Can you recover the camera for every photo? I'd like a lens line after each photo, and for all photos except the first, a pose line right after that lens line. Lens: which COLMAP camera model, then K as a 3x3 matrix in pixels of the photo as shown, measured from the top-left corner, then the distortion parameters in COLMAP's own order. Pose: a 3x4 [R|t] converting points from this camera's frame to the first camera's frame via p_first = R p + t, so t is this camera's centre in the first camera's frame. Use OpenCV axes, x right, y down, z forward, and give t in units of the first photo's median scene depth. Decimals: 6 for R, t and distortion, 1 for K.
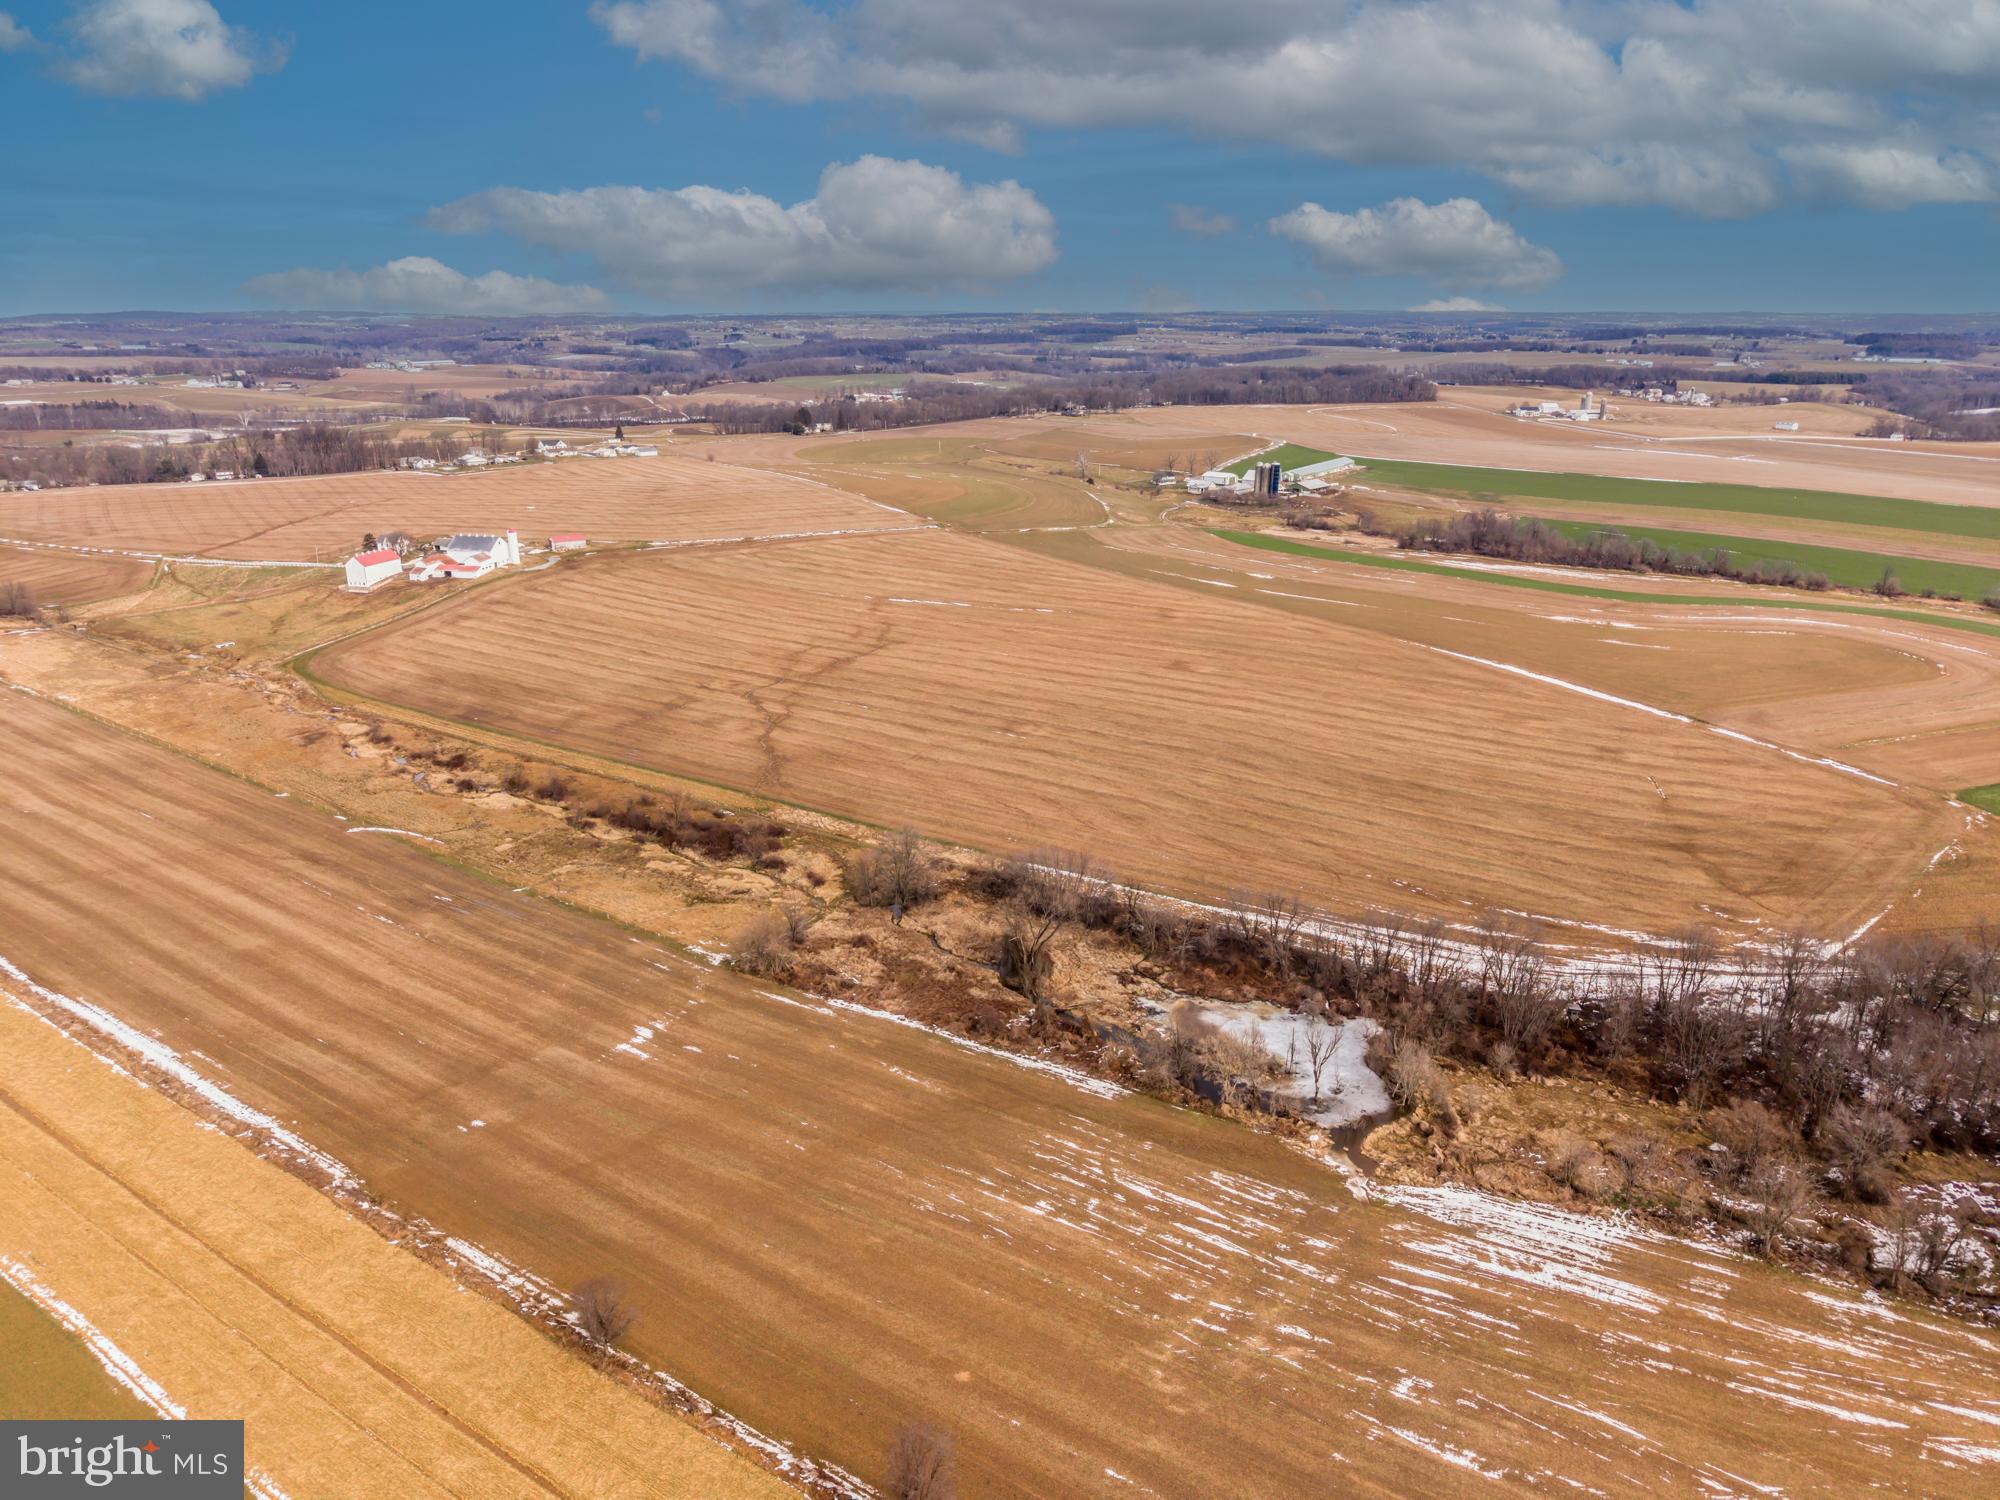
lens RADIAL K [[1348.7, 0, 1002.8], [0, 1348.7, 748.7], [0, 0, 1]] dist [0.019972, -0.022526]
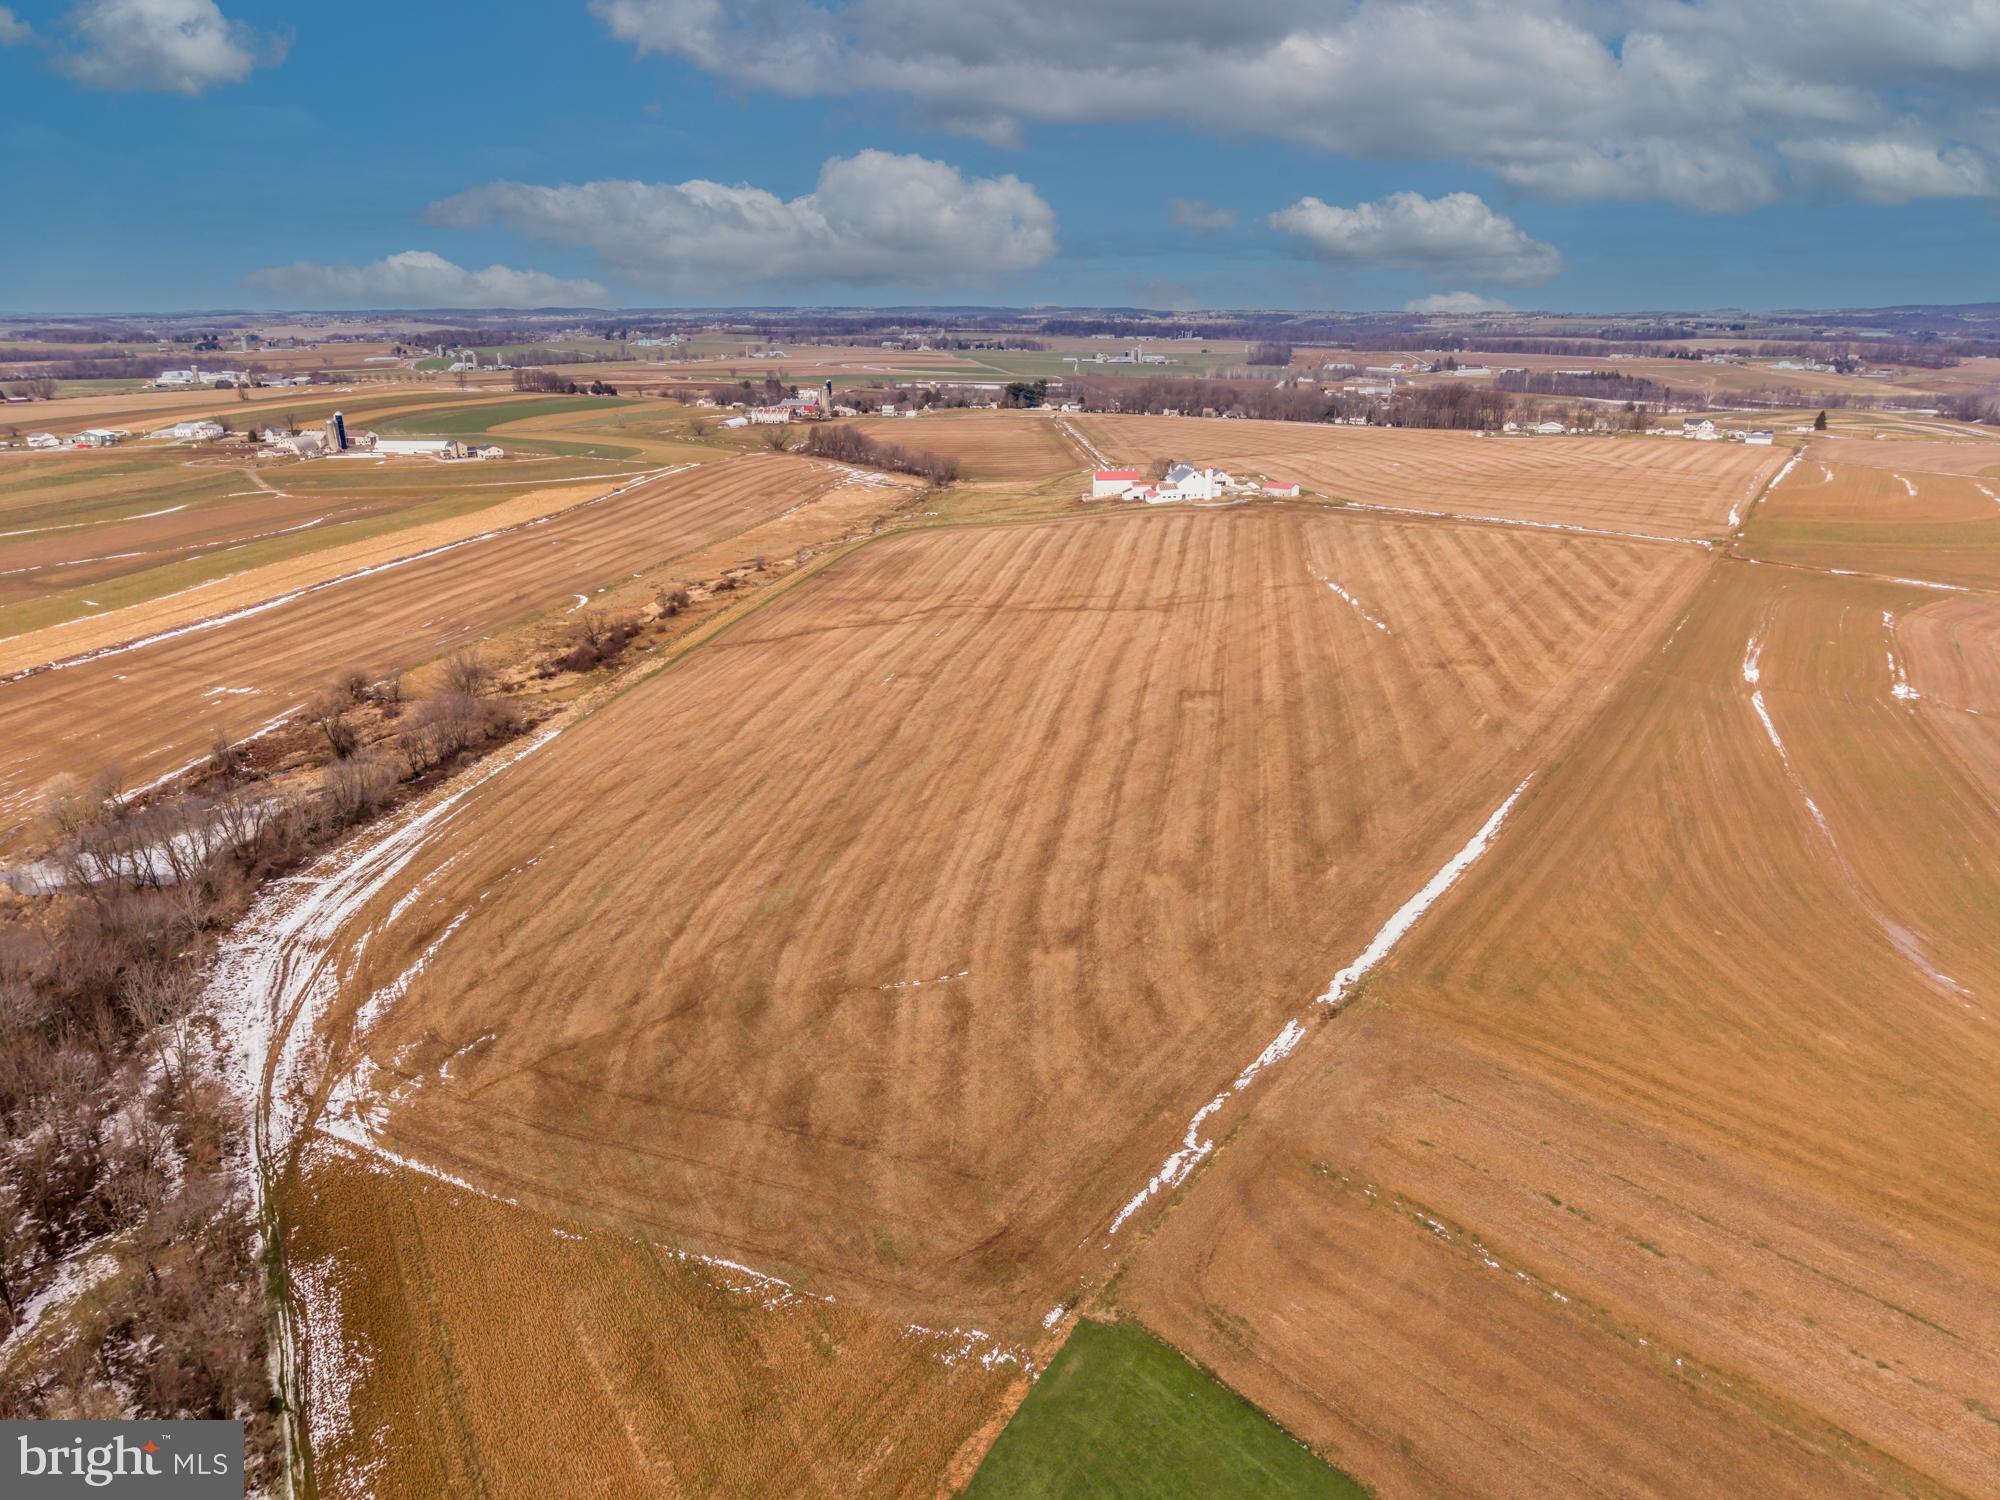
lens RADIAL K [[1348.7, 0, 1002.8], [0, 1348.7, 748.7], [0, 0, 1]] dist [0.019972, -0.022526]
pose [[0.363083, 0.290129, -0.885435, 0.396082], [-0.287164, 0.938872, 0.189883, -0.074811], [0.886401, 0.185322, 0.424203, 0.309441]]
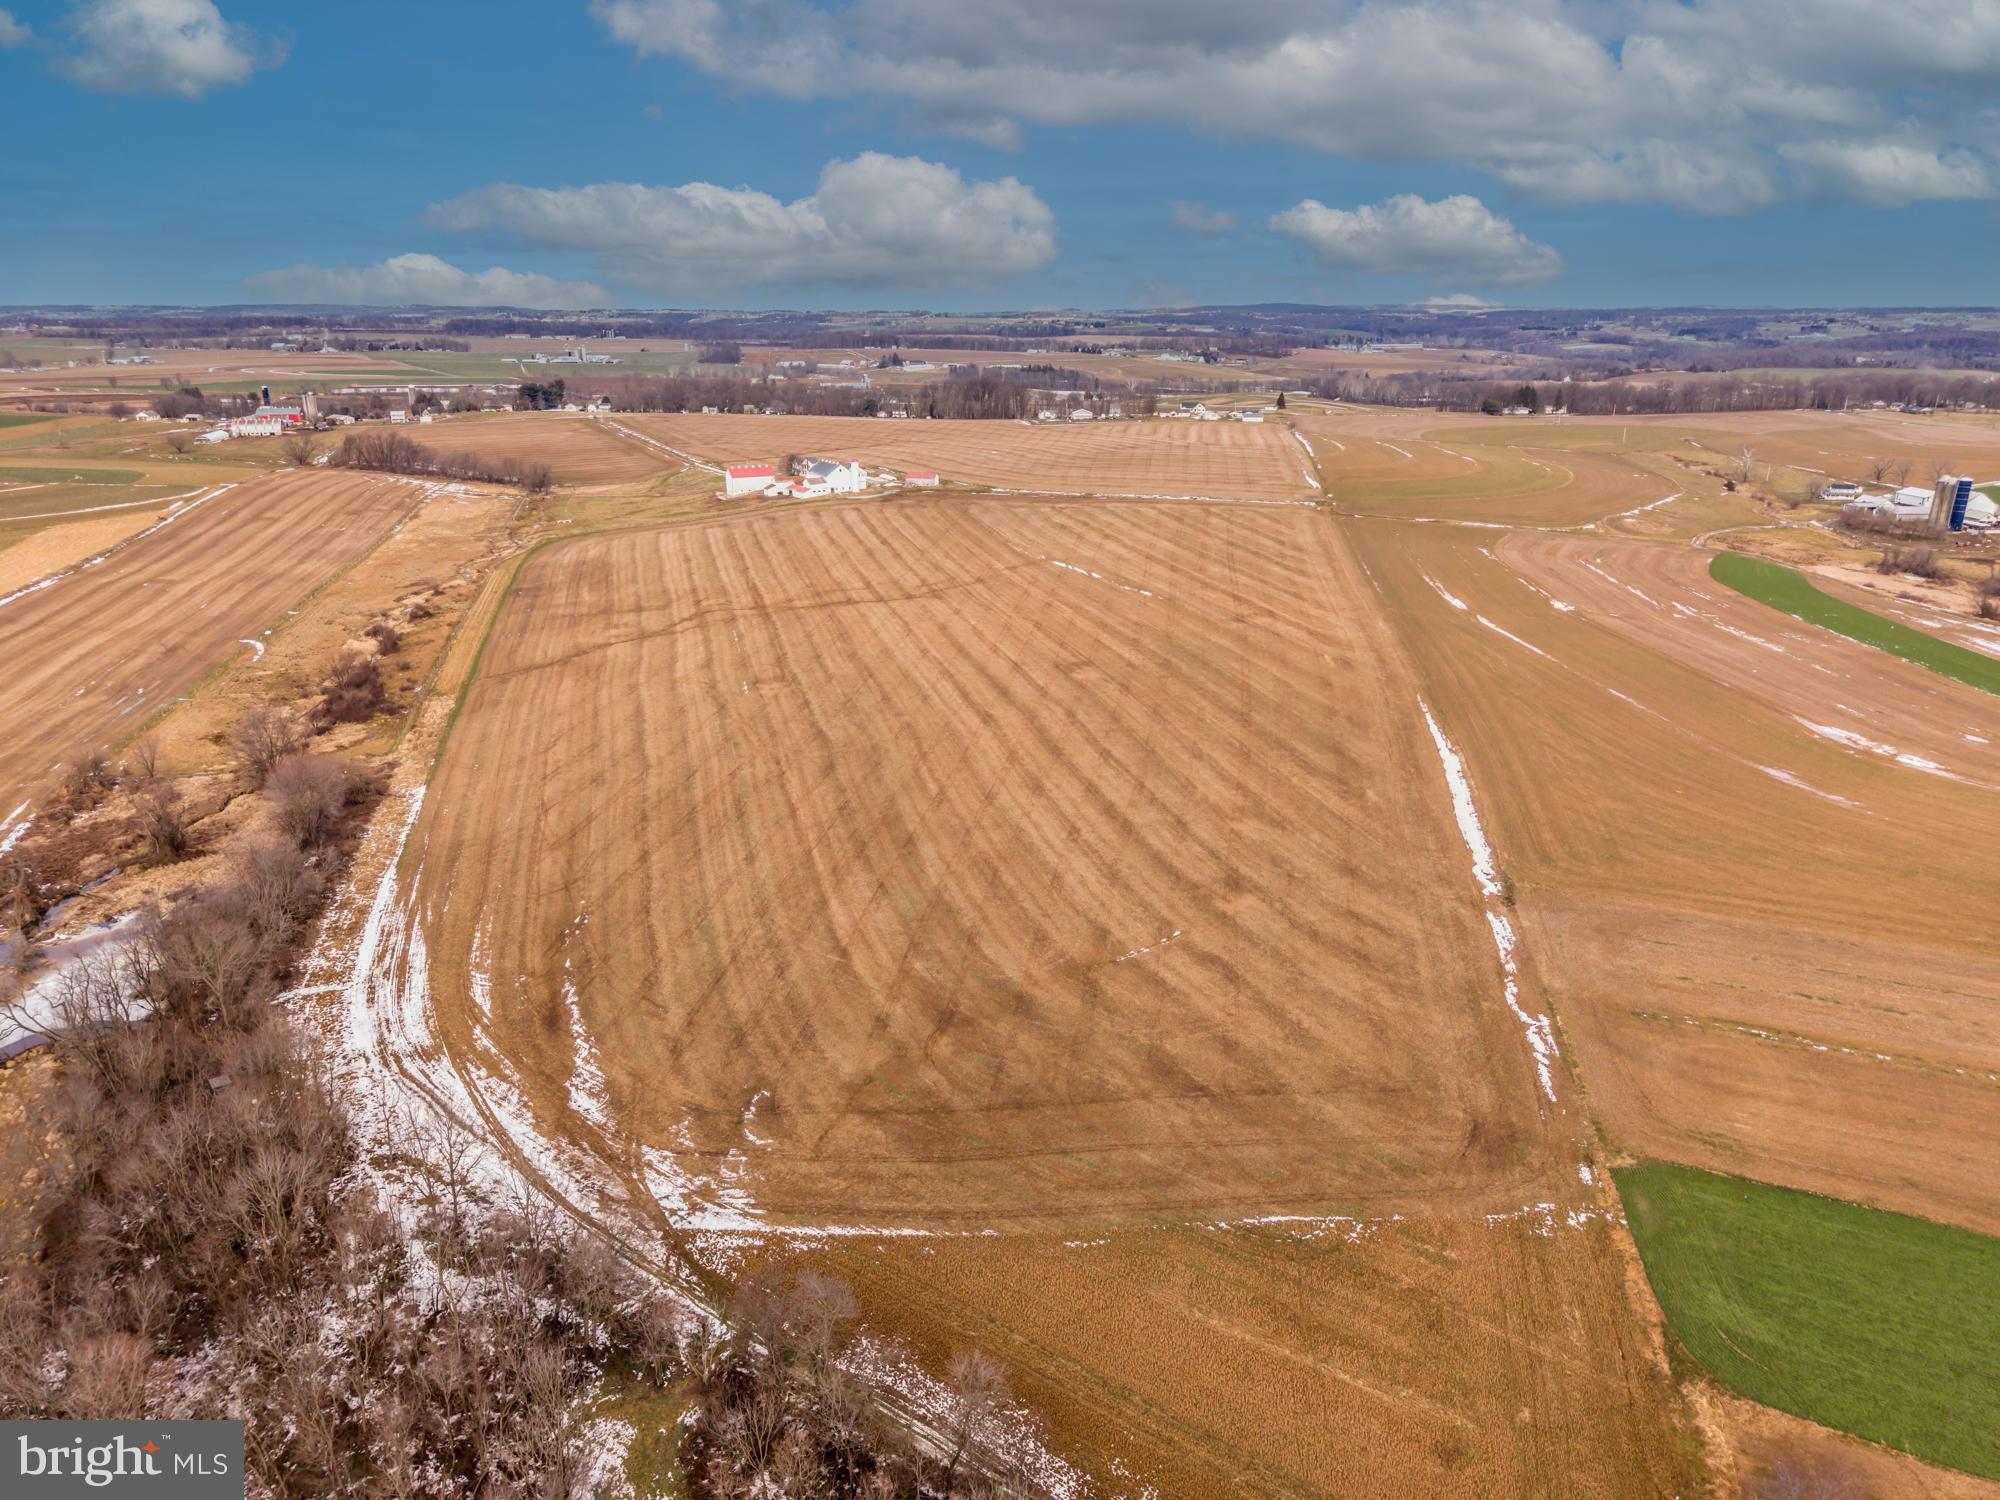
lens RADIAL K [[1348.7, 0, 1002.8], [0, 1348.7, 748.7], [0, 0, 1]] dist [0.019972, -0.022526]
pose [[0.720398, 0.216686, -0.658843, 0.327655], [-0.214738, 0.972949, 0.085191, -0.037823], [0.659480, 0.080107, 0.747441, 0.203525]]
